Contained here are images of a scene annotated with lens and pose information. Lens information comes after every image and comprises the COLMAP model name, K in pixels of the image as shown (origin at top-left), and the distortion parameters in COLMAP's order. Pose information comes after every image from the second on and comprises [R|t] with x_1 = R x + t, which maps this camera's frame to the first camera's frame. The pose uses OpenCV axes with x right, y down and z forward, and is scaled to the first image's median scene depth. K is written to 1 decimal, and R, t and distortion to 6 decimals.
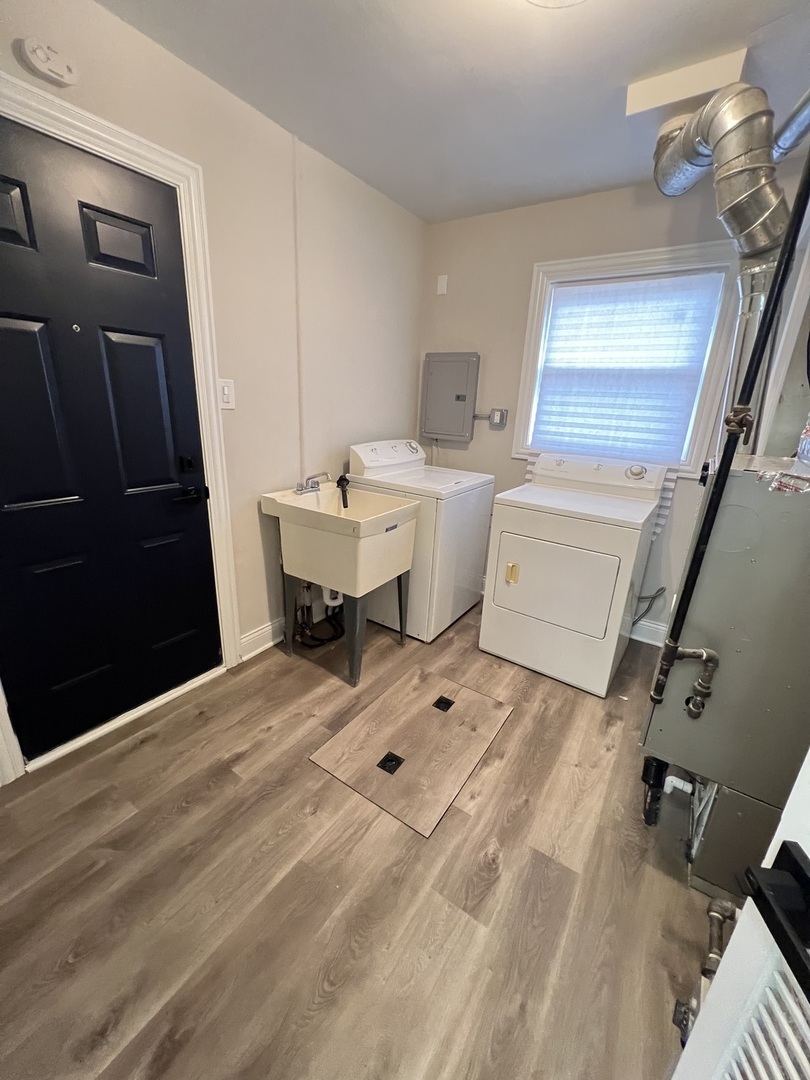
lens RADIAL K [[435.2, 0, 401.9], [0, 435.2, 540.7], [0, 0, 1]] dist [-0.004308, 0.000651]
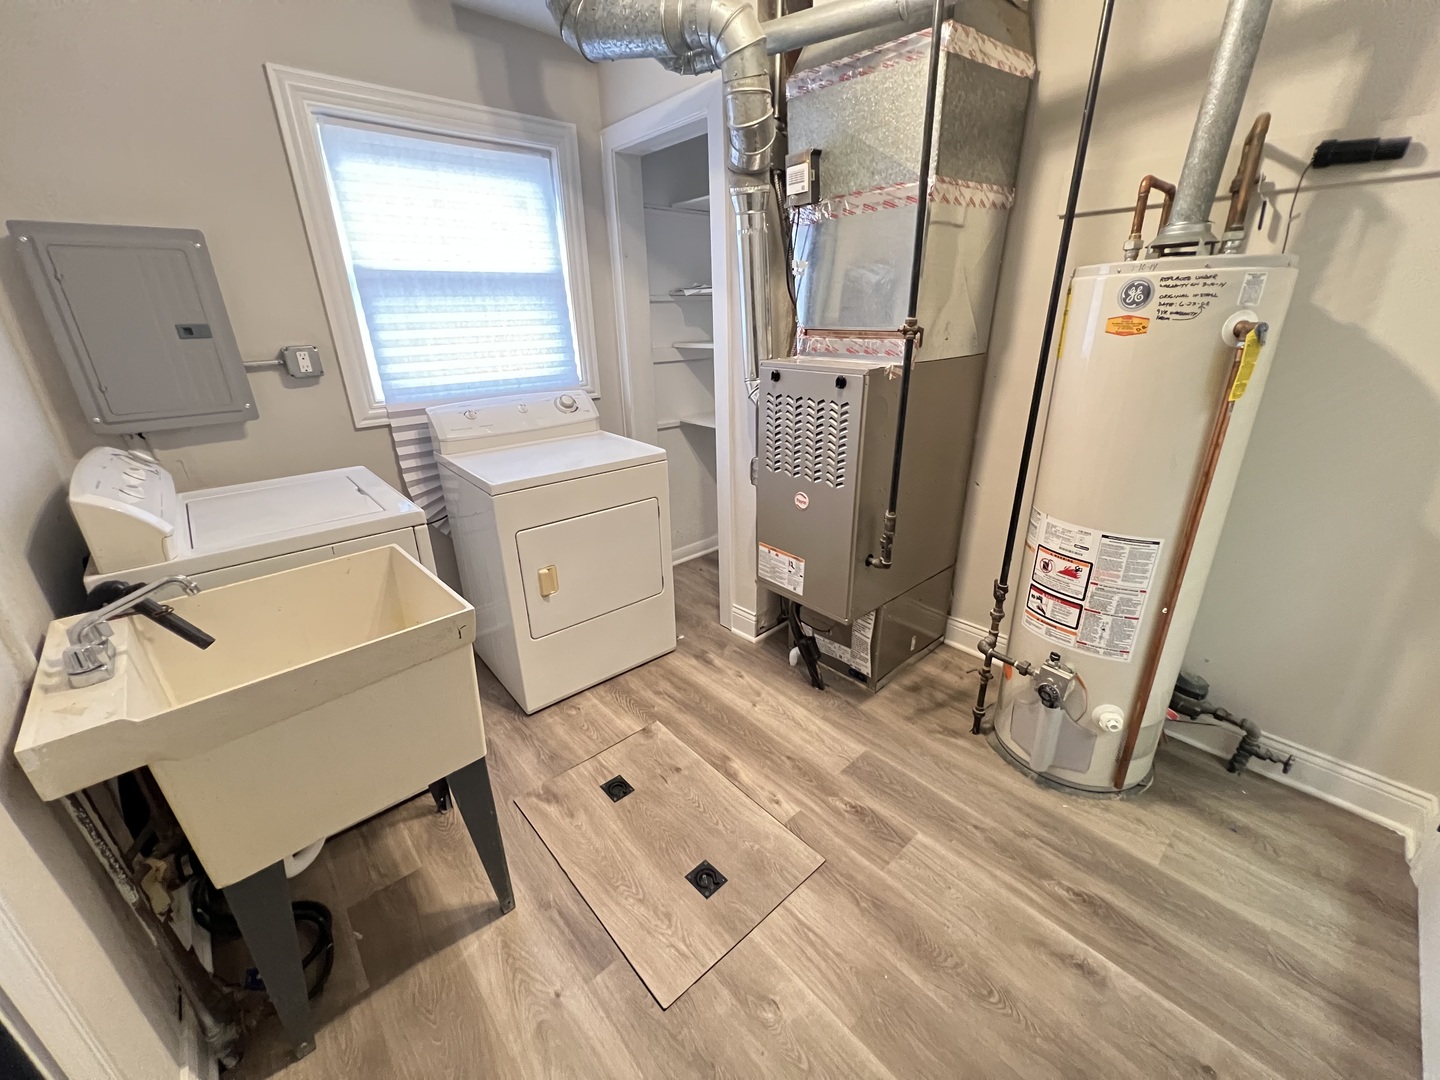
lens RADIAL K [[580.3, 0, 719.4], [0, 580.3, 541.4], [0, 0, 1]] dist [-0.004308, 0.000651]
pose [[0.237150, -0.404331, 0.883332, -0.569027], [0.328554, 0.889073, 0.318751, -0.225140], [-0.914228, 0.214630, 0.343688, 0.520975]]
